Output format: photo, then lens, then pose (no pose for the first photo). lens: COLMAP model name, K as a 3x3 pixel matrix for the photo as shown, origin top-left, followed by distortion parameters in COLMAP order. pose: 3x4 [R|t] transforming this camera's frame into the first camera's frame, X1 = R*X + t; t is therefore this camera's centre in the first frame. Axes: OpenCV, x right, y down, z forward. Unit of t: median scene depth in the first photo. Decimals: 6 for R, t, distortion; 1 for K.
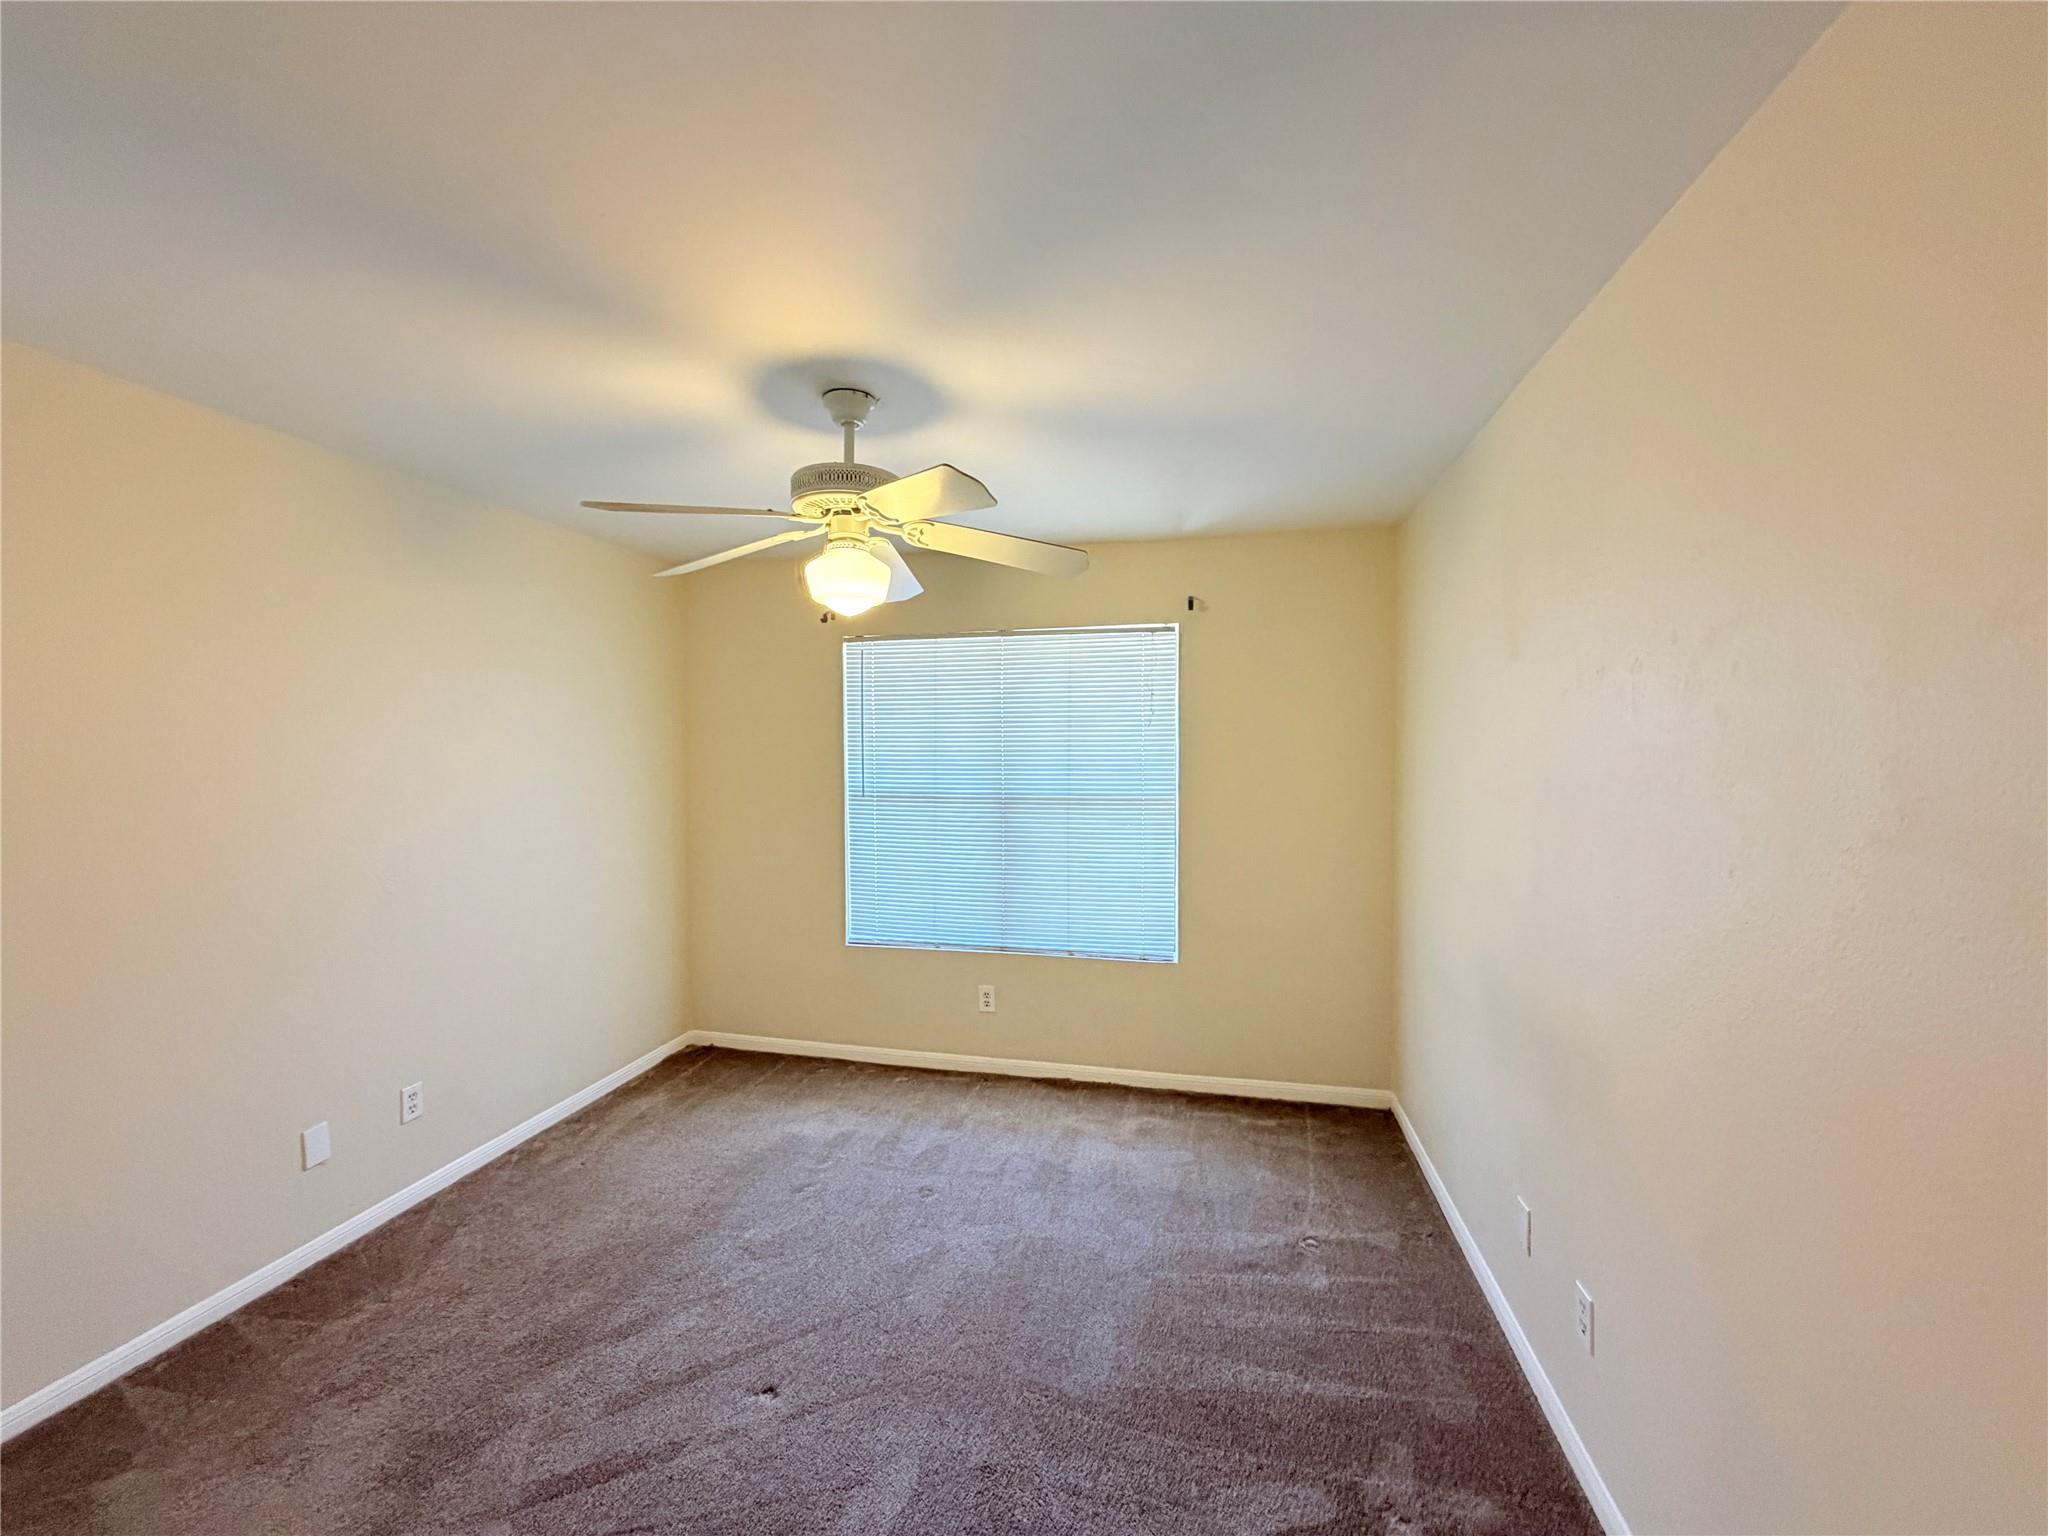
lens RADIAL K [[817.9, 0, 1019.9], [0, 817.9, 766.8], [0, 0, 1]] dist [-0.001196, 0.000193]
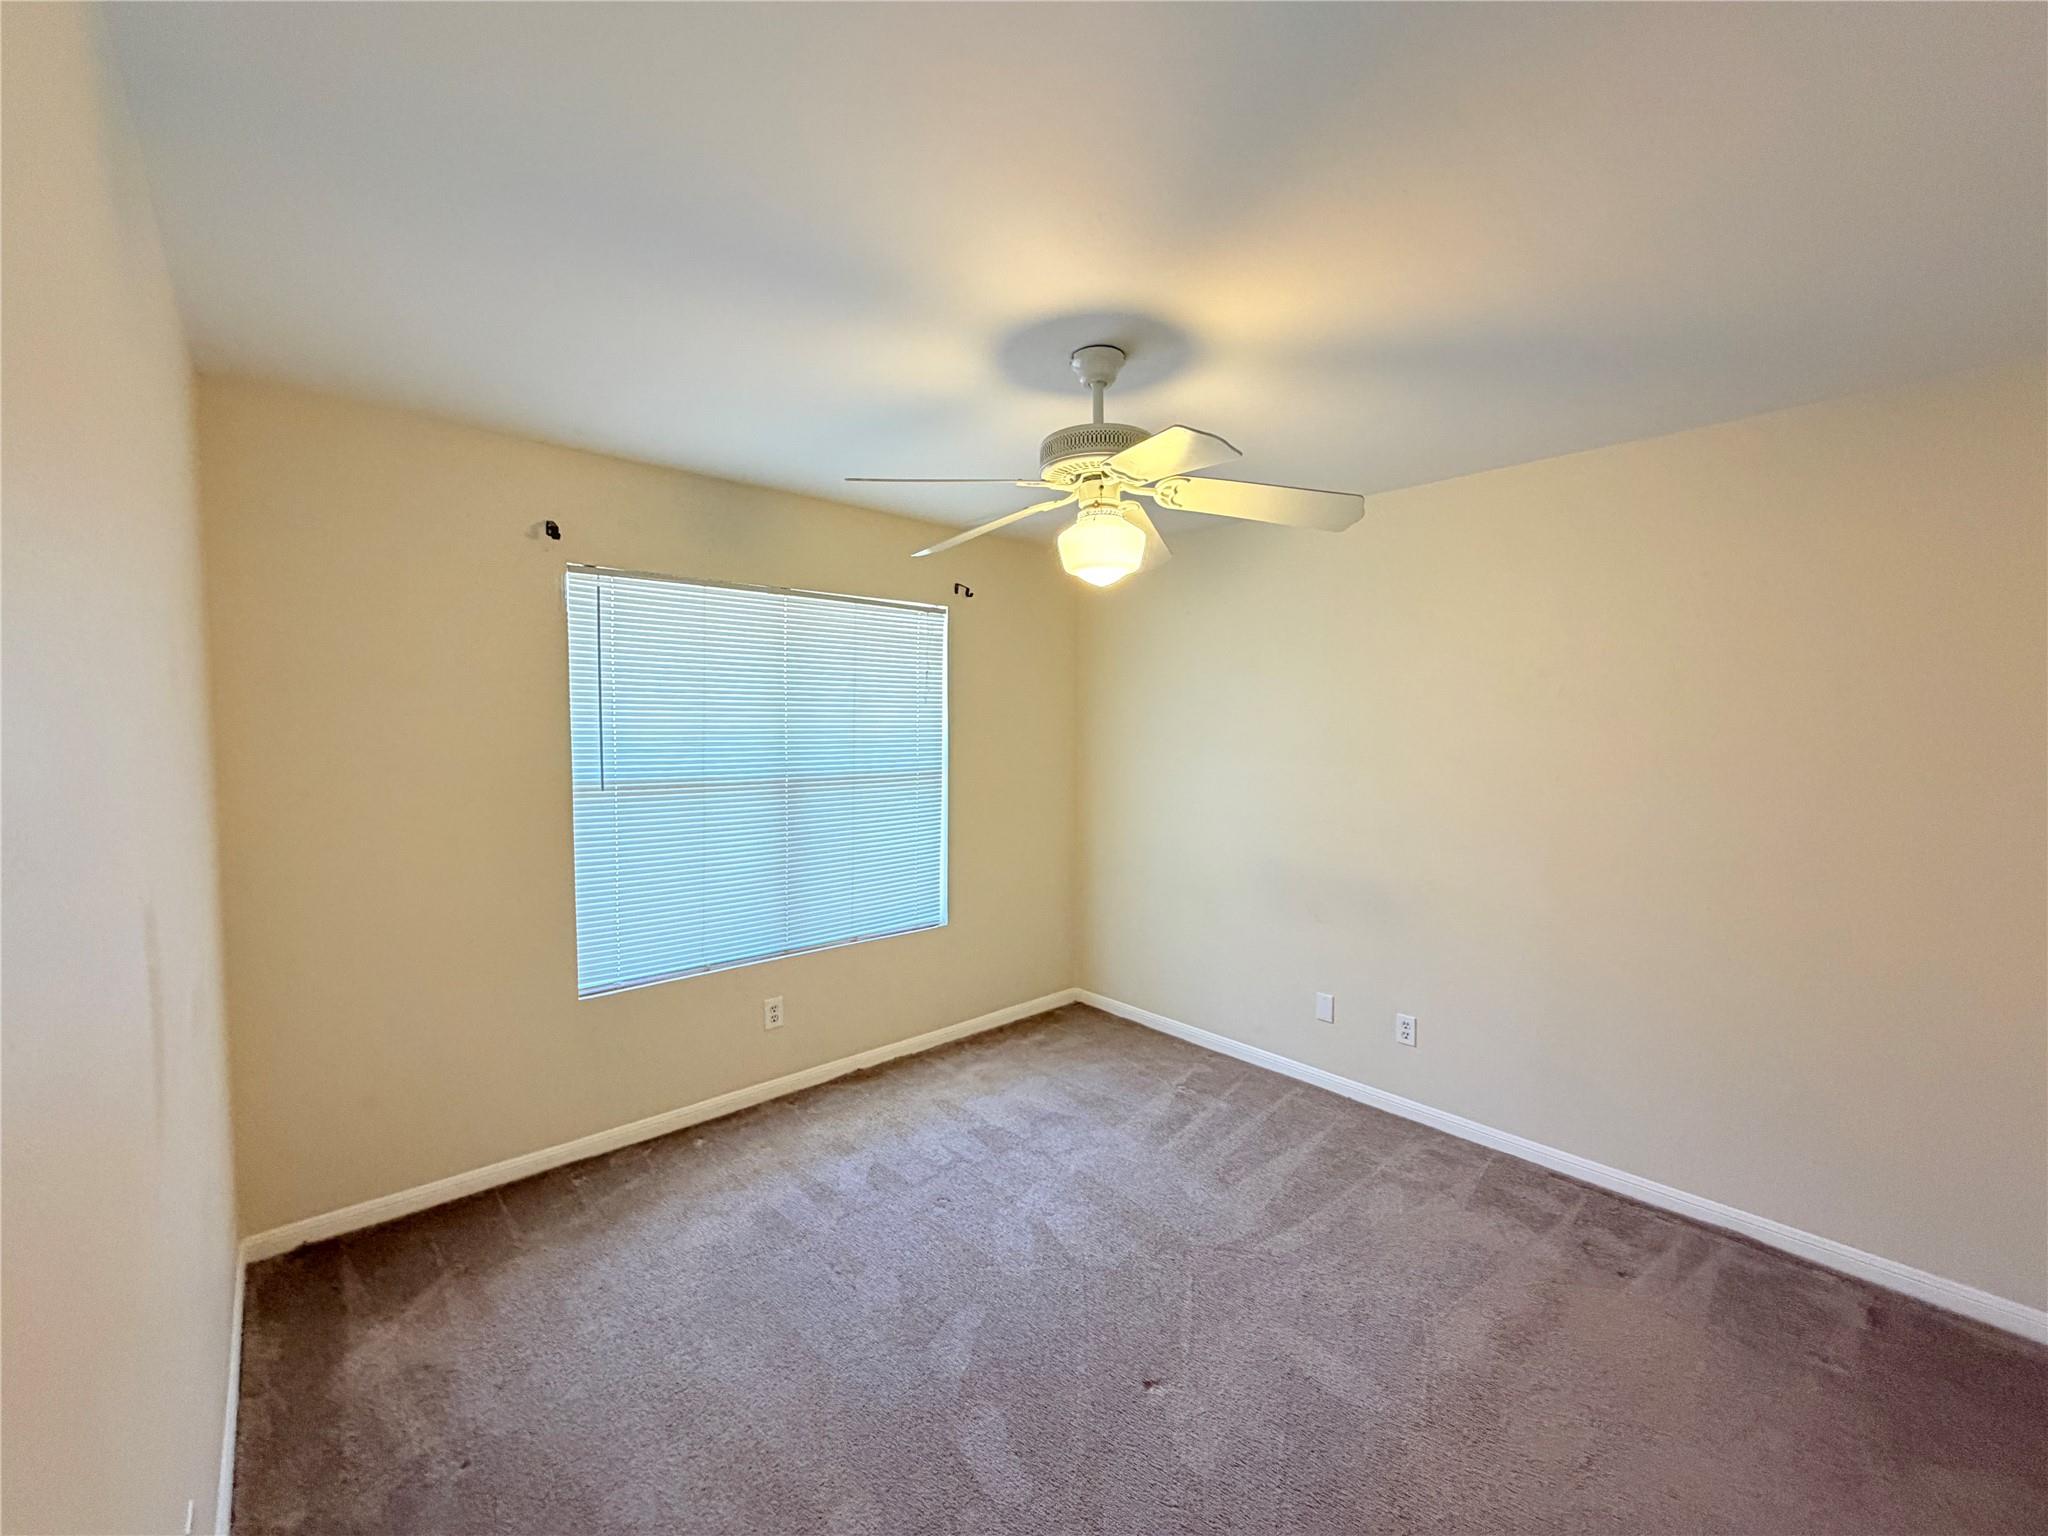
lens RADIAL K [[829.1, 0, 1025.7], [0, 829.1, 763.3], [0, 0, 1]] dist [-0.001604, -0.000176]
pose [[0.568220, -0.038598, 0.821971, -0.663844], [0.011112, 0.999168, 0.039238, -0.013792], [-0.822802, -0.013162, 0.568176, 0.314753]]
